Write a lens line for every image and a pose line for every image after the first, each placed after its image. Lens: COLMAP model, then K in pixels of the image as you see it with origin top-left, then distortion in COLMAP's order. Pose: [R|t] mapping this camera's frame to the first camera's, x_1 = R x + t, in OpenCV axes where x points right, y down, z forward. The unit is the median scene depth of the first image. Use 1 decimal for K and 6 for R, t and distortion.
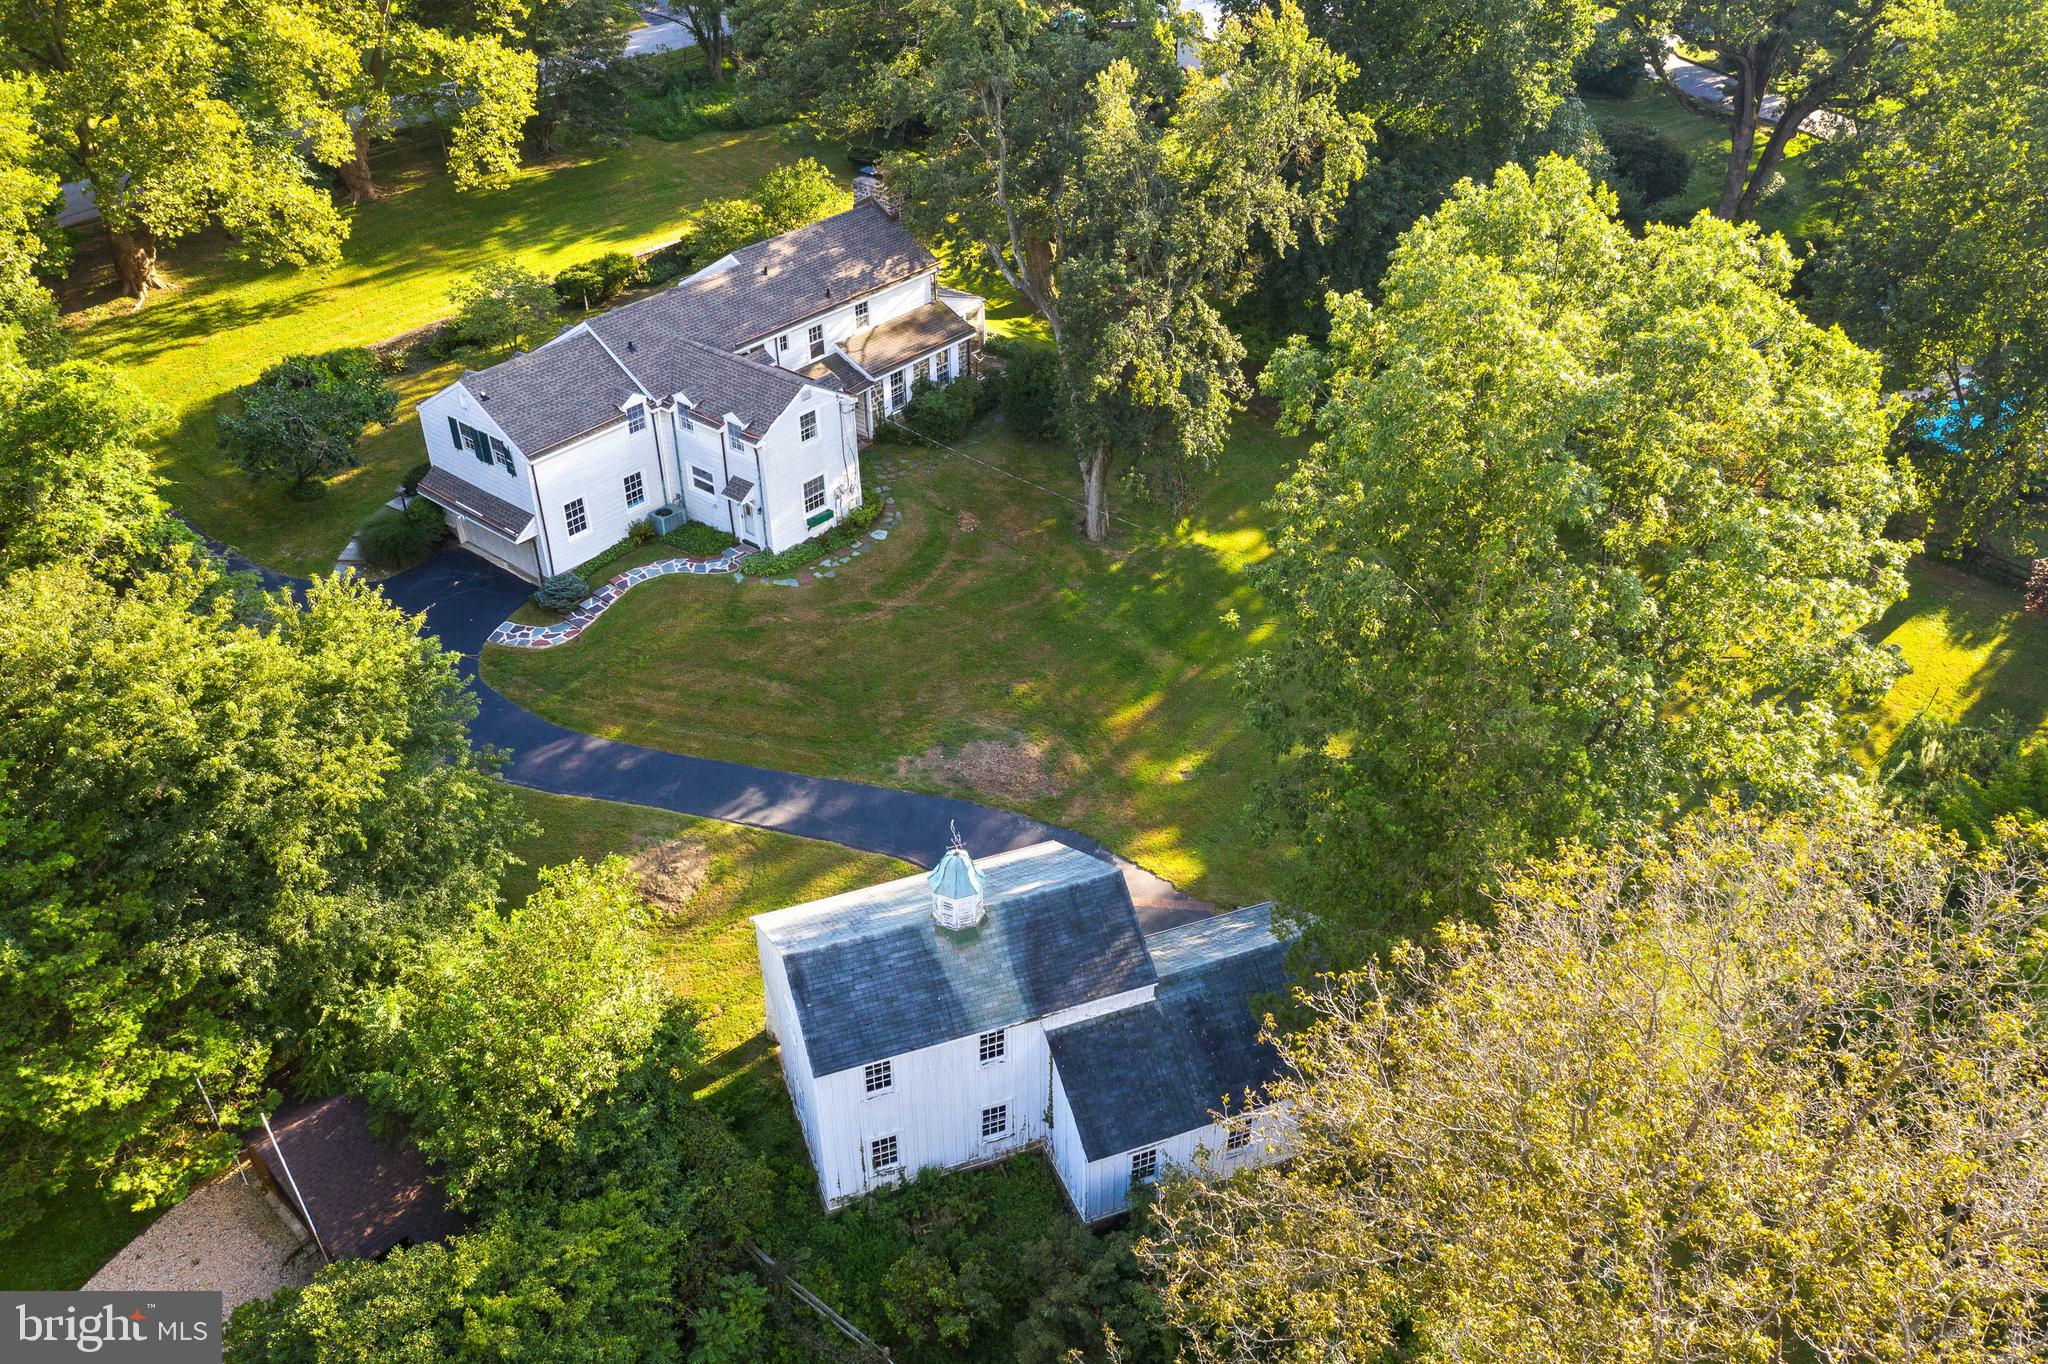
lens RADIAL K [[1601.4, 0, 1027.8], [0, 1601.4, 688.8], [0, 0, 1]] dist [-0.025144, -0.005554]
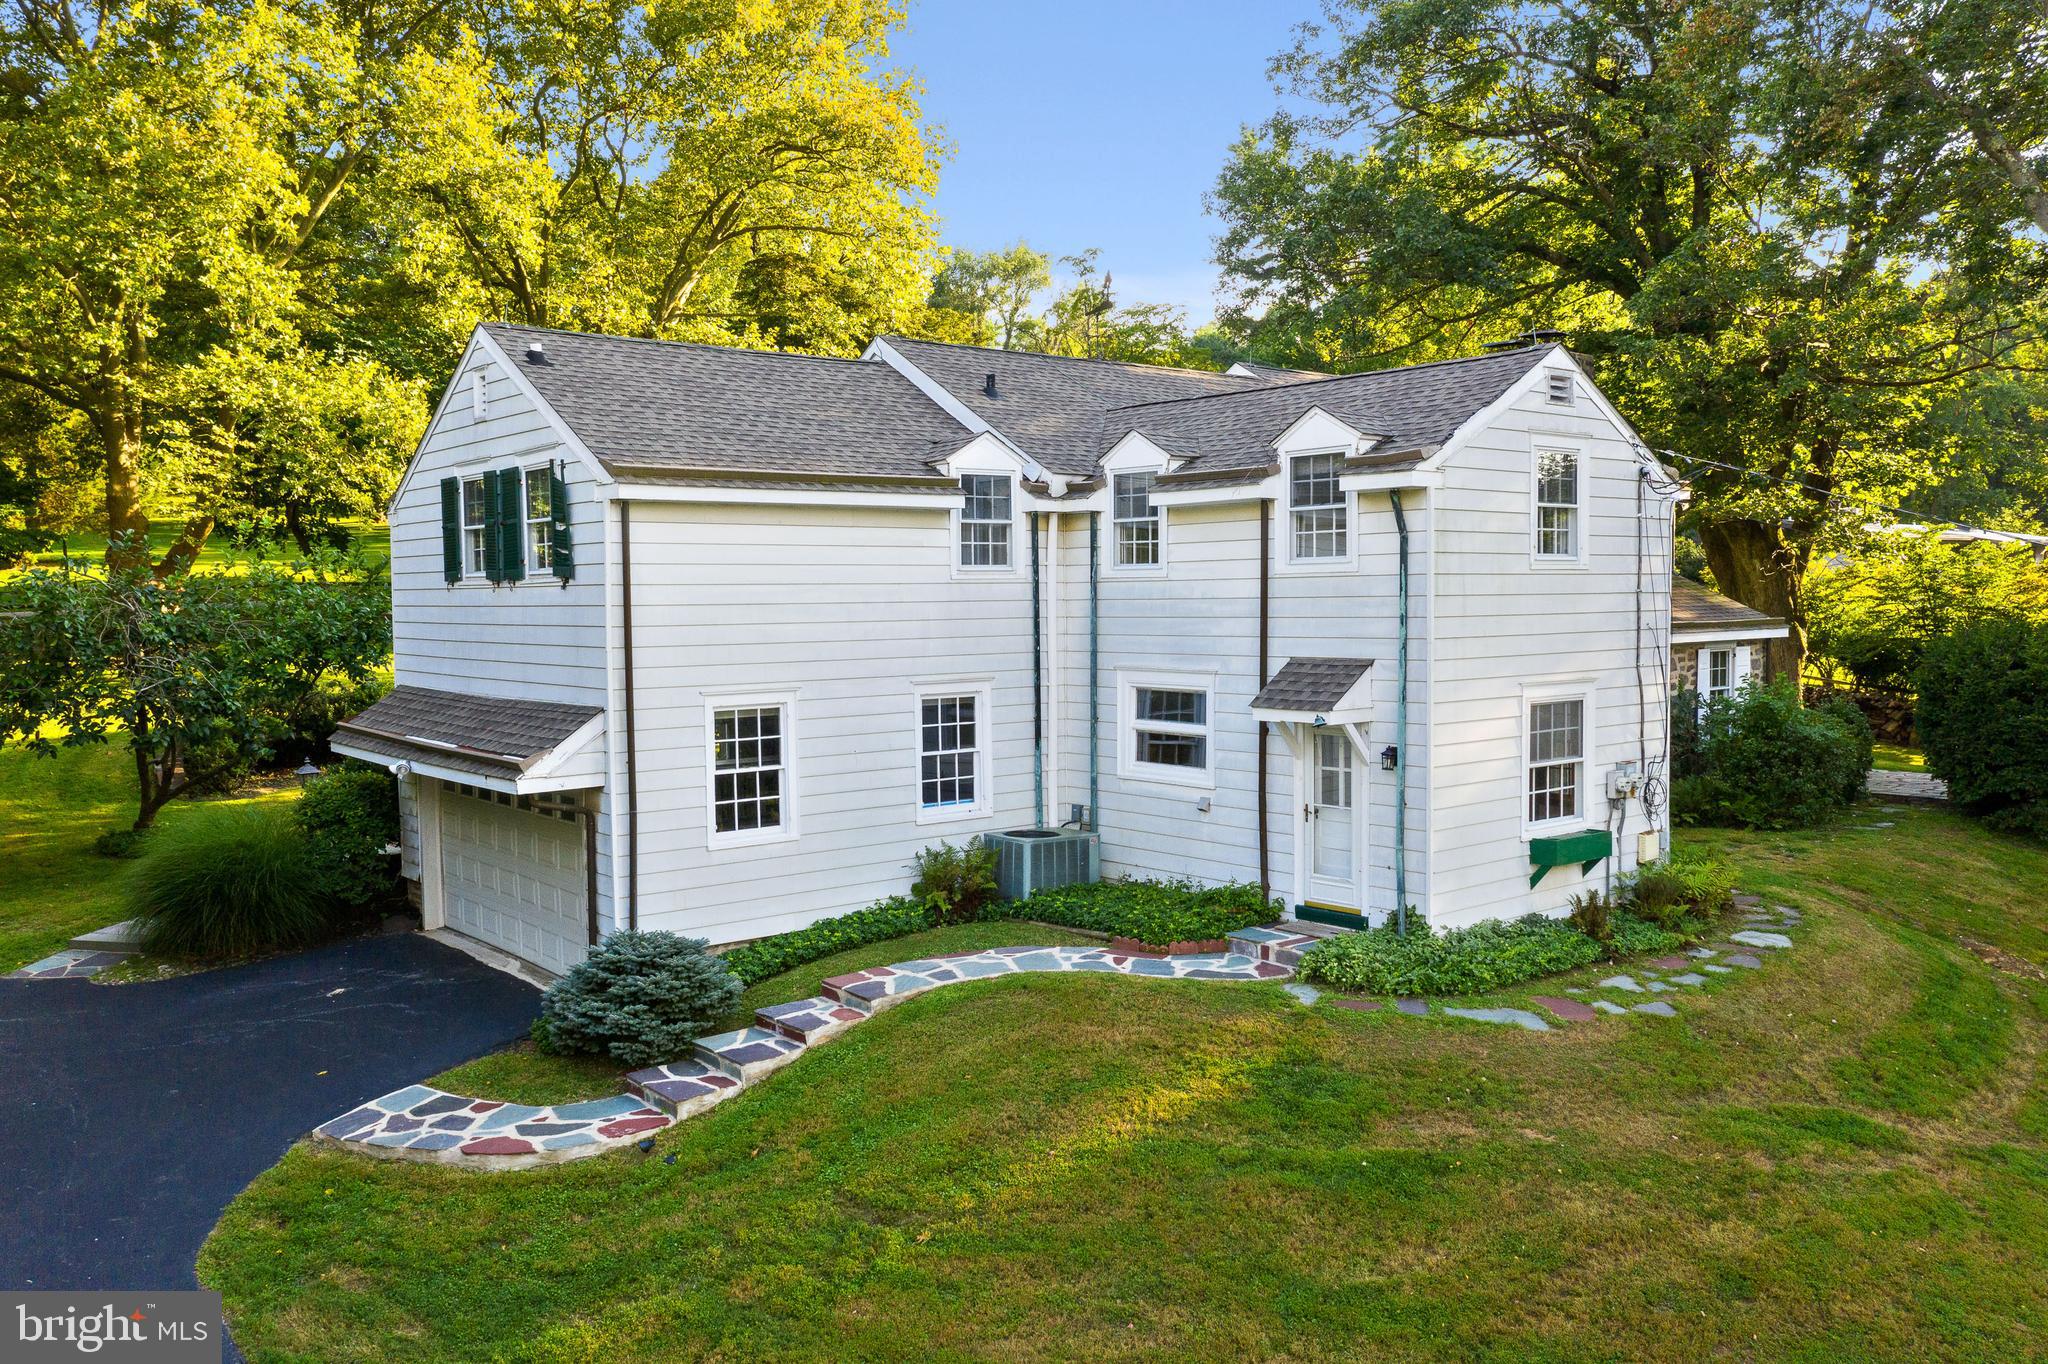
lens RADIAL K [[1601.4, 0, 1027.8], [0, 1601.4, 688.8], [0, 0, 1]] dist [-0.025144, -0.005554]
pose [[0.981842, 0.005424, -0.189623, -0.174314], [-0.102775, 0.855389, -0.507688, 0.024178], [0.159447, 0.517958, 0.840414, 0.743493]]
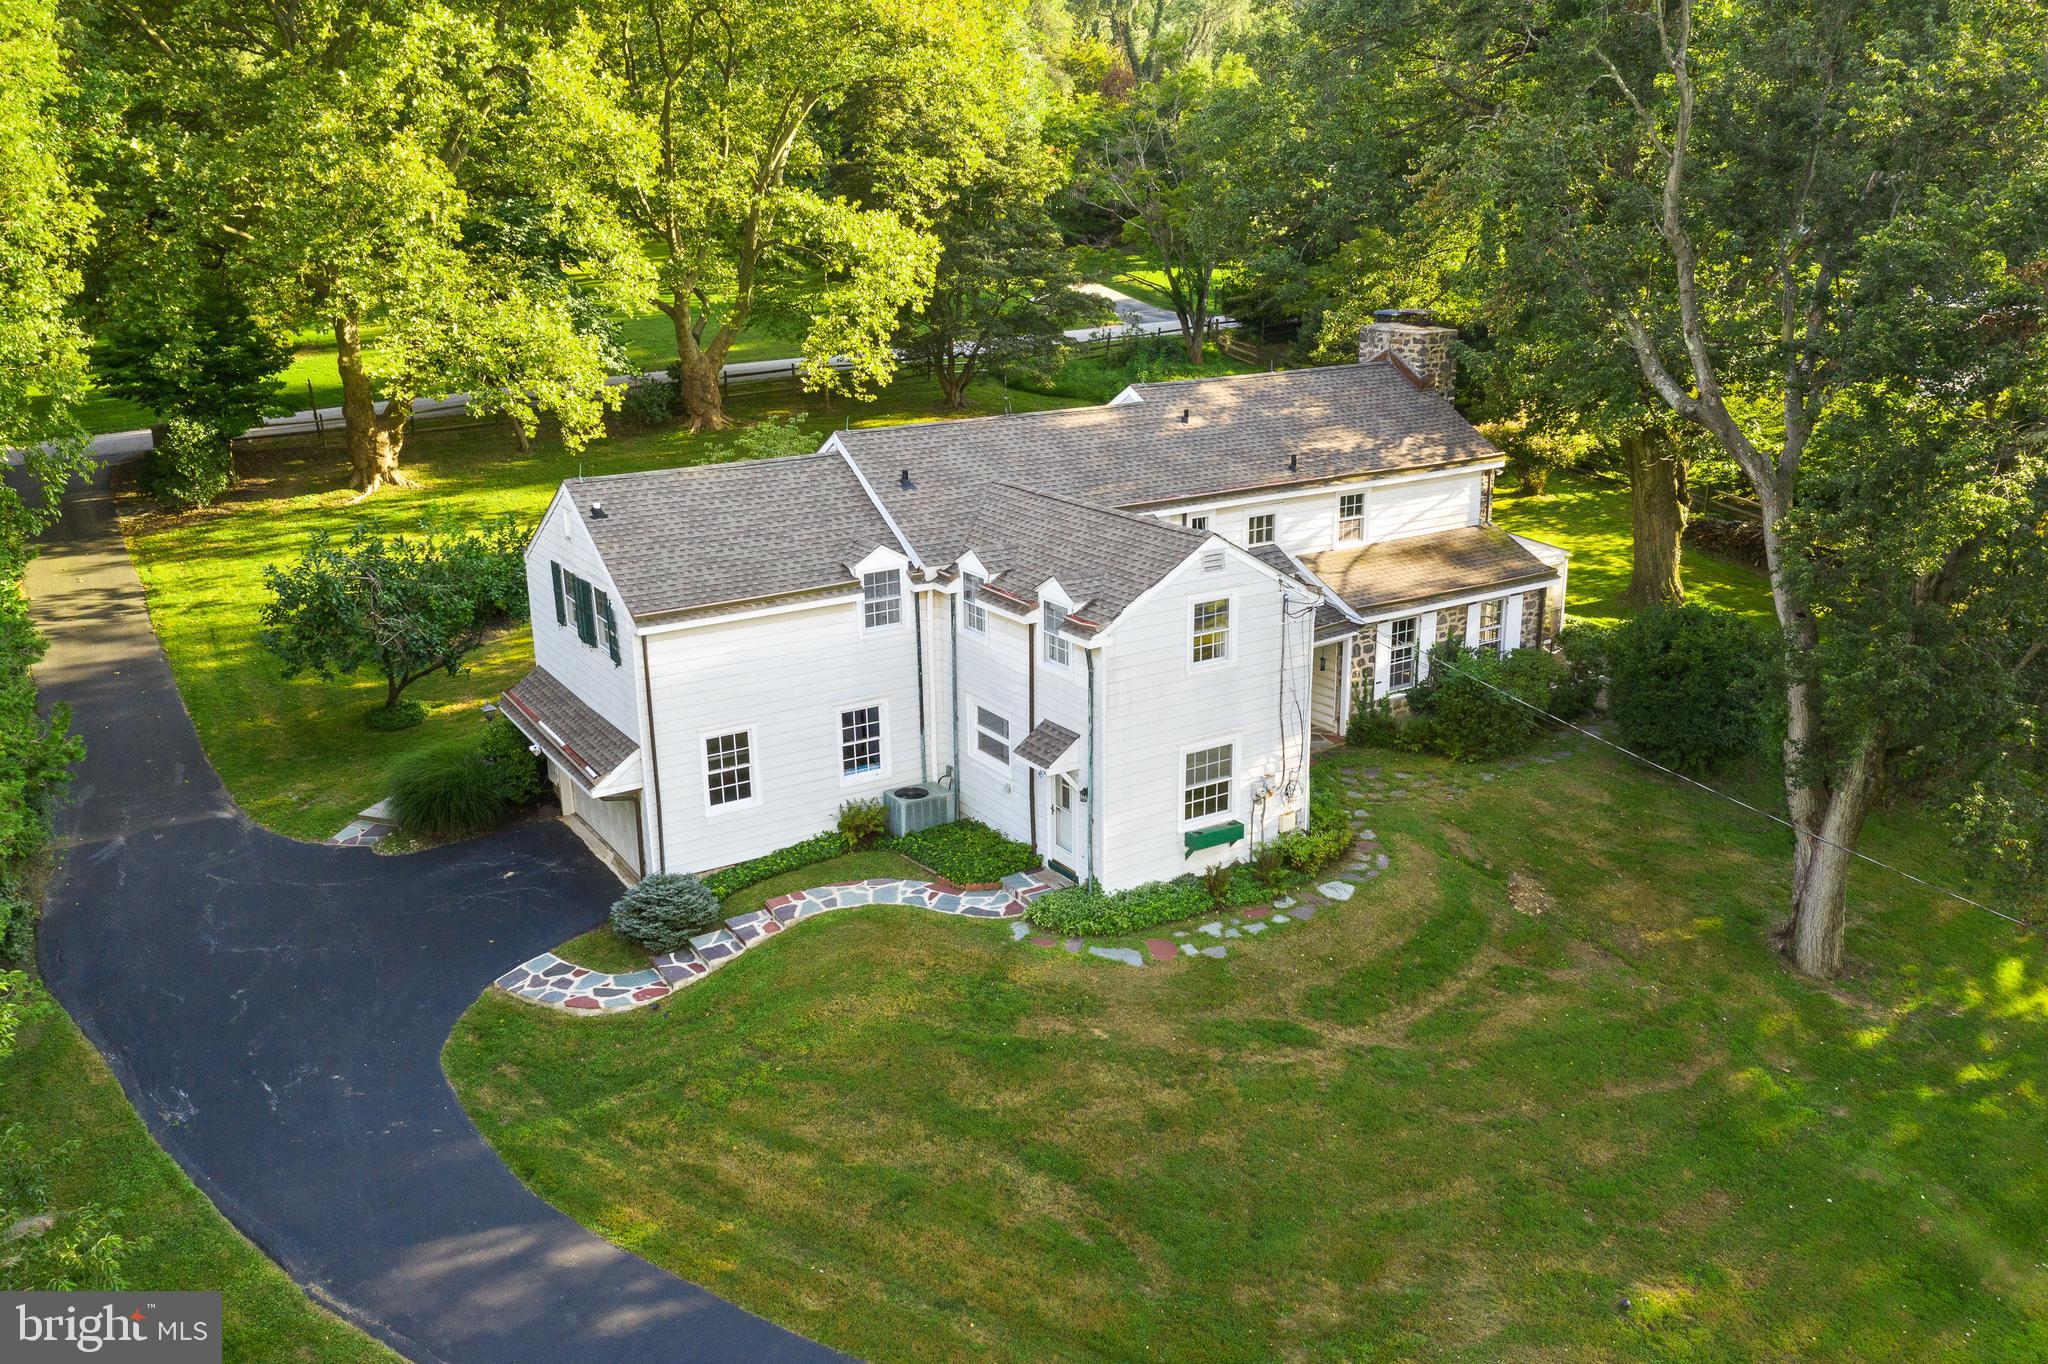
lens RADIAL K [[1601.4, 0, 1027.8], [0, 1601.4, 688.8], [0, 0, 1]] dist [-0.025144, -0.005554]
pose [[0.950616, 0.082763, -0.299131, -0.045309], [-0.168491, 0.947020, -0.273430, -0.009559], [0.260653, 0.310328, 0.914197, 0.551186]]
